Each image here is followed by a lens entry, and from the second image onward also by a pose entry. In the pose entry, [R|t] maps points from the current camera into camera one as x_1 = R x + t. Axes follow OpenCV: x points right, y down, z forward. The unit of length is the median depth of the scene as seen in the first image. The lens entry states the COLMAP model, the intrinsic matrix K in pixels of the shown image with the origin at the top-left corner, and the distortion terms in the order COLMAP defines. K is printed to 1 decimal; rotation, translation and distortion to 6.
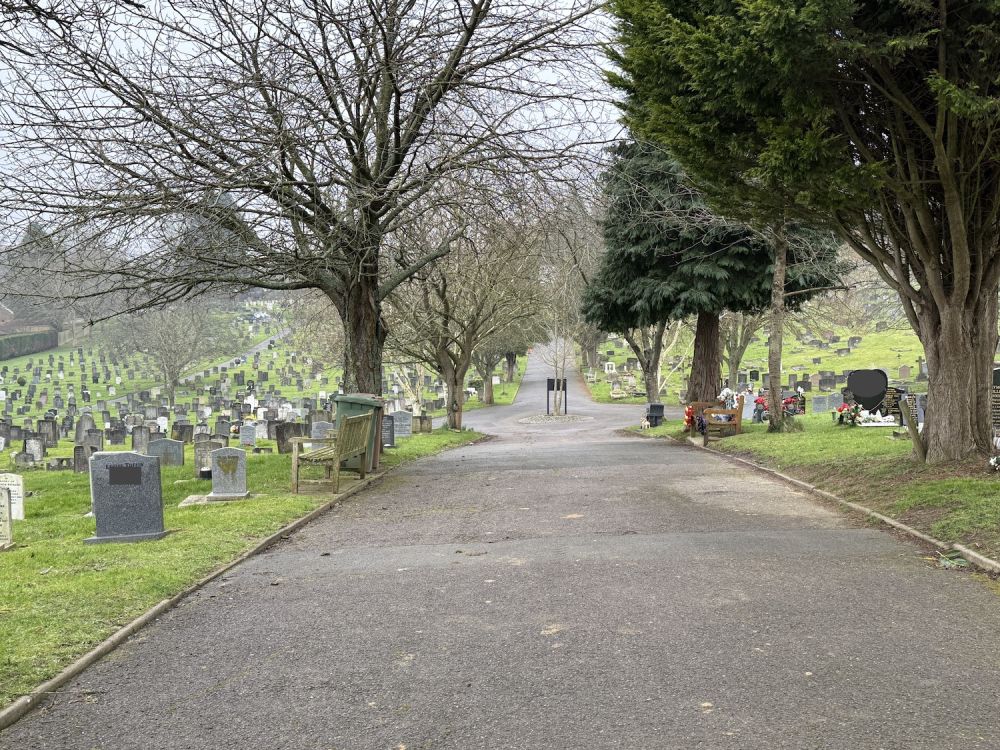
lens RADIAL K [[843.9, 0, 496.5], [0, 843.9, 373.6], [0, 0, 1]] dist [0.064713, -0.004355]
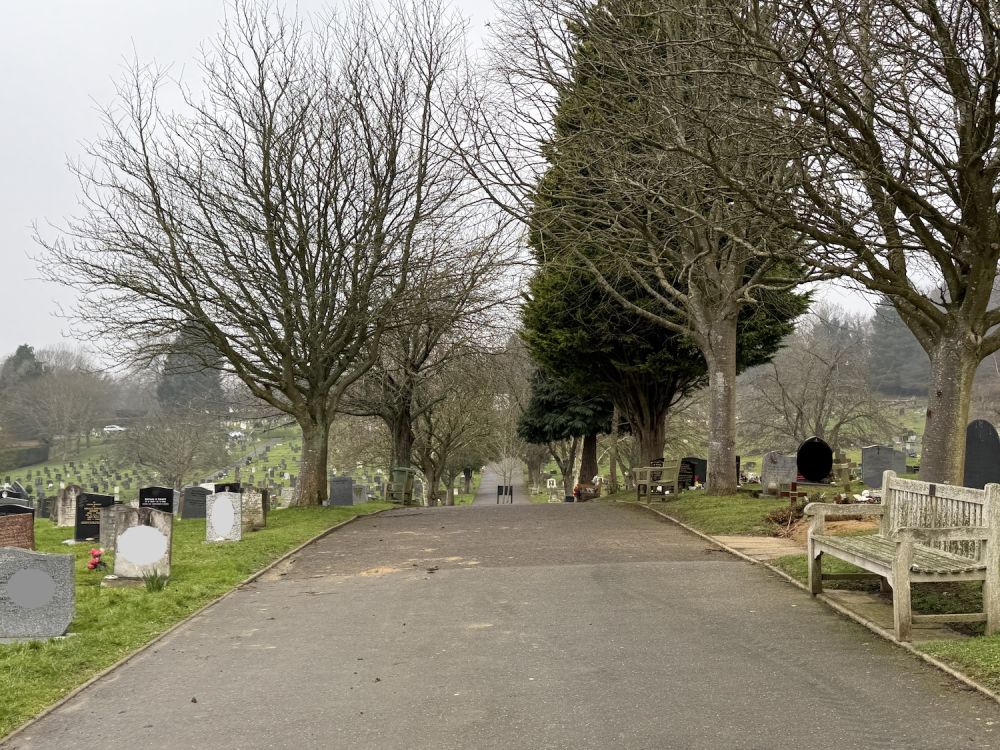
lens RADIAL K [[843.9, 0, 498.9], [0, 843.9, 374.5], [0, 0, 1]] dist [0.064713, -0.004355]
pose [[0.998071, 0.025431, 0.056629, -0.023877], [-0.016869, 0.989016, -0.146843, 0.042584], [-0.059741, 0.145605, 0.987537, -0.464753]]
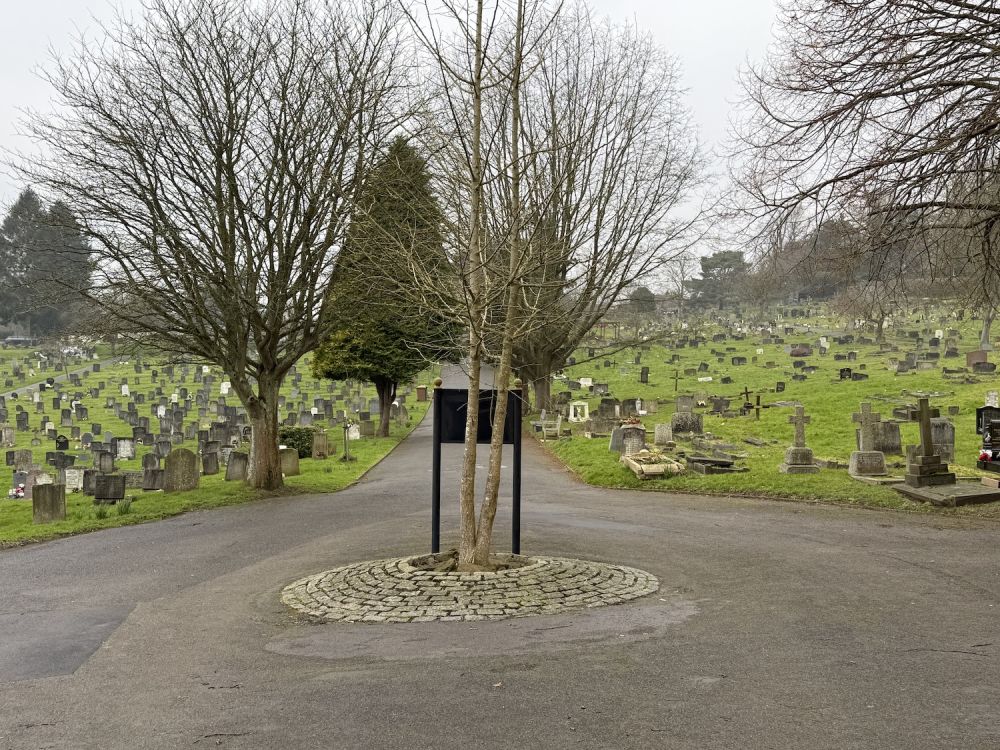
lens RADIAL K [[843.9, 0, 500.4], [0, 843.9, 376.8], [0, 0, 1]] dist [0.064713, -0.004355]
pose [[0.994927, 0.020508, 0.098489, 0.085786], [-0.012881, 0.996912, -0.077466, 0.030887], [-0.099773, 0.075804, 0.992118, 1.205997]]
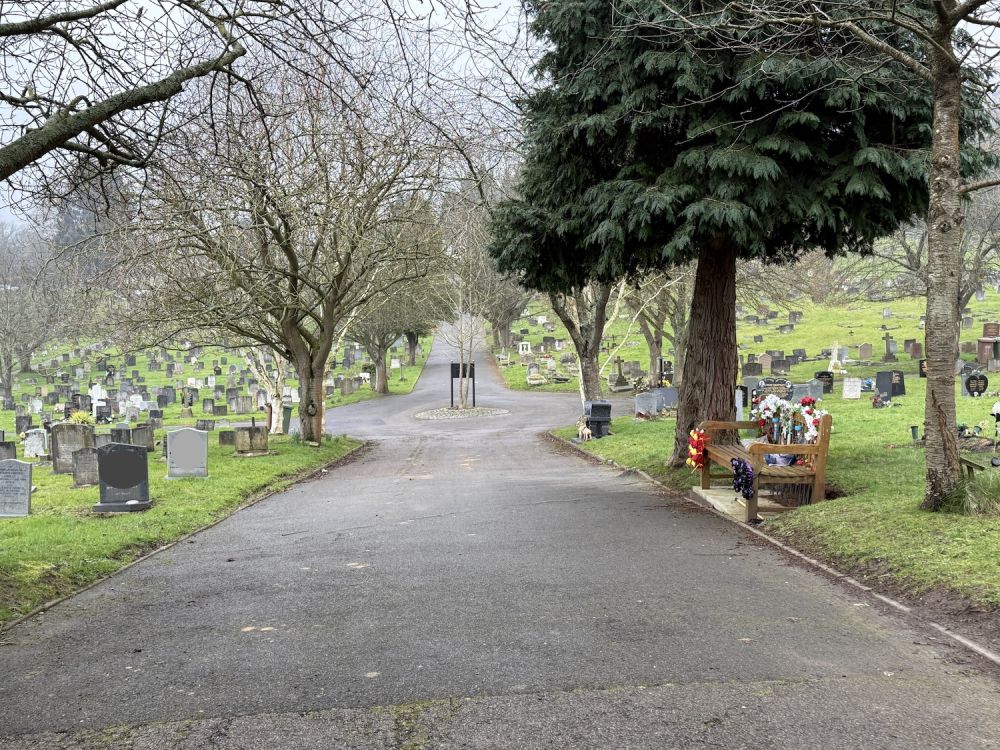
lens RADIAL K [[843.9, 0, 495.8], [0, 843.9, 378.0], [0, 0, 1]] dist [0.064713, -0.004355]
pose [[0.994606, -0.011689, 0.103063, 0.029791], [0.008667, 0.999520, 0.029727, -0.005268], [-0.103361, -0.028674, 0.994230, 0.288401]]
